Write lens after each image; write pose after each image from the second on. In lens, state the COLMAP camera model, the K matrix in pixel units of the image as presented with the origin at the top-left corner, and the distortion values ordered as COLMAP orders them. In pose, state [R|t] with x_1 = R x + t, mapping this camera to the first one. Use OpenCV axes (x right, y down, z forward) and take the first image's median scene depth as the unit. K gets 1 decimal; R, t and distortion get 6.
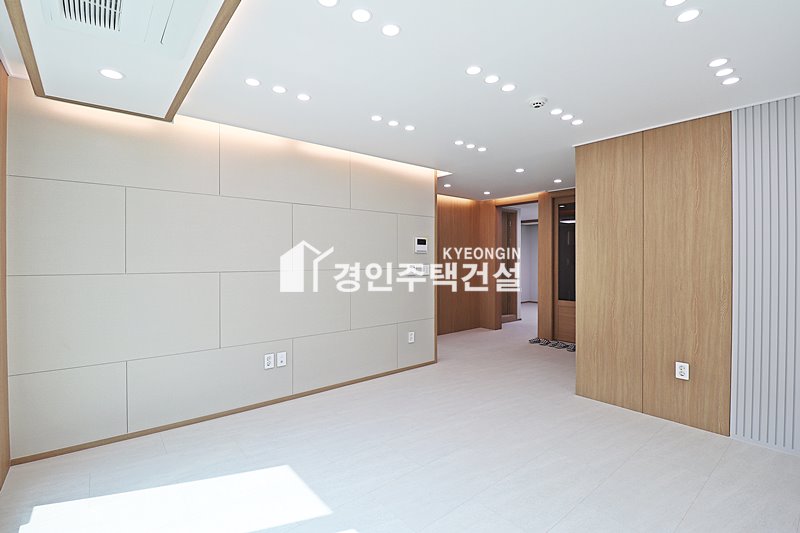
lens RADIAL K [[370.4, 0, 397.8], [0, 370.4, 264.2], [0, 0, 1]] dist [-0.005029, -0.008503]
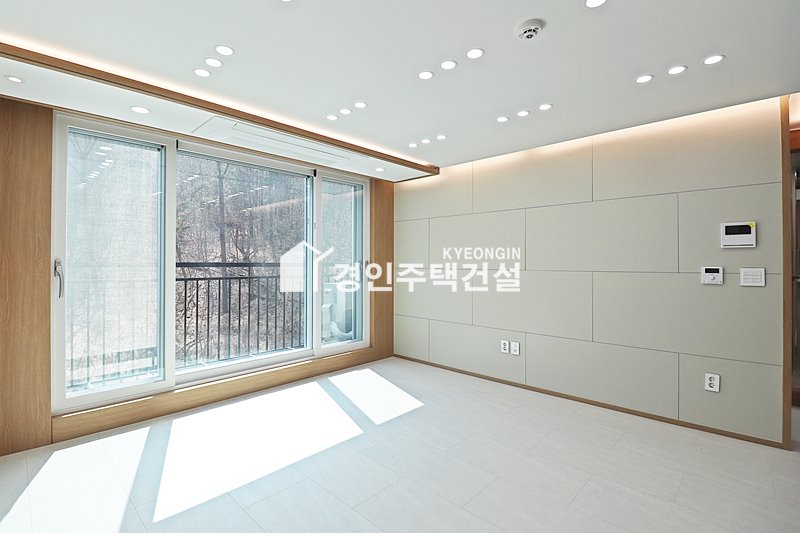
lens RADIAL K [[370.4, 0, 404.9], [0, 370.4, 263.1], [0, 0, 1]] dist [-0.005029, -0.008503]
pose [[0.135256, 0.003279, -0.990805, 0.795936], [-0.011740, 0.999930, 0.001707, -0.001082], [0.990741, 0.011402, 0.135285, 0.537823]]
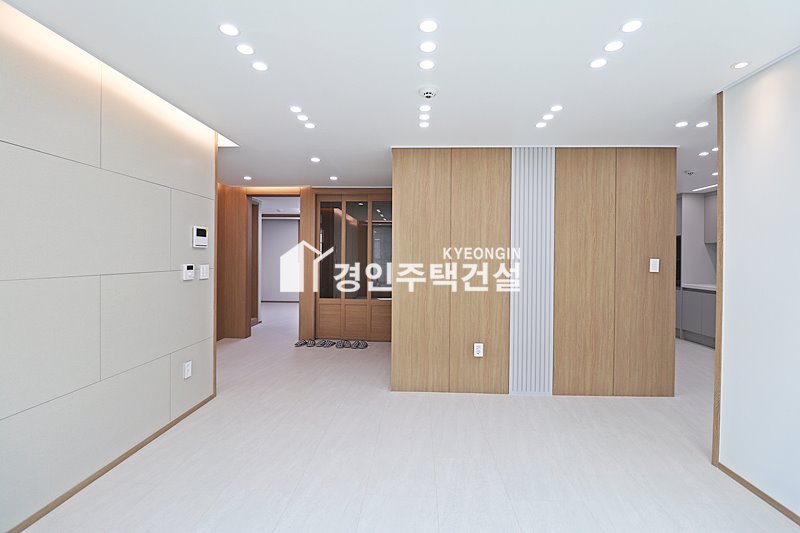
lens RADIAL K [[370.4, 0, 400.4], [0, 370.4, 261.1], [0, 0, 1]] dist [-0.005029, -0.008503]
pose [[0.664930, -0.000541, 0.746905, -0.291896], [0.000248, 1.000000, 0.000504, -0.007406], [-0.746905, -0.000150, 0.664930, 0.331947]]
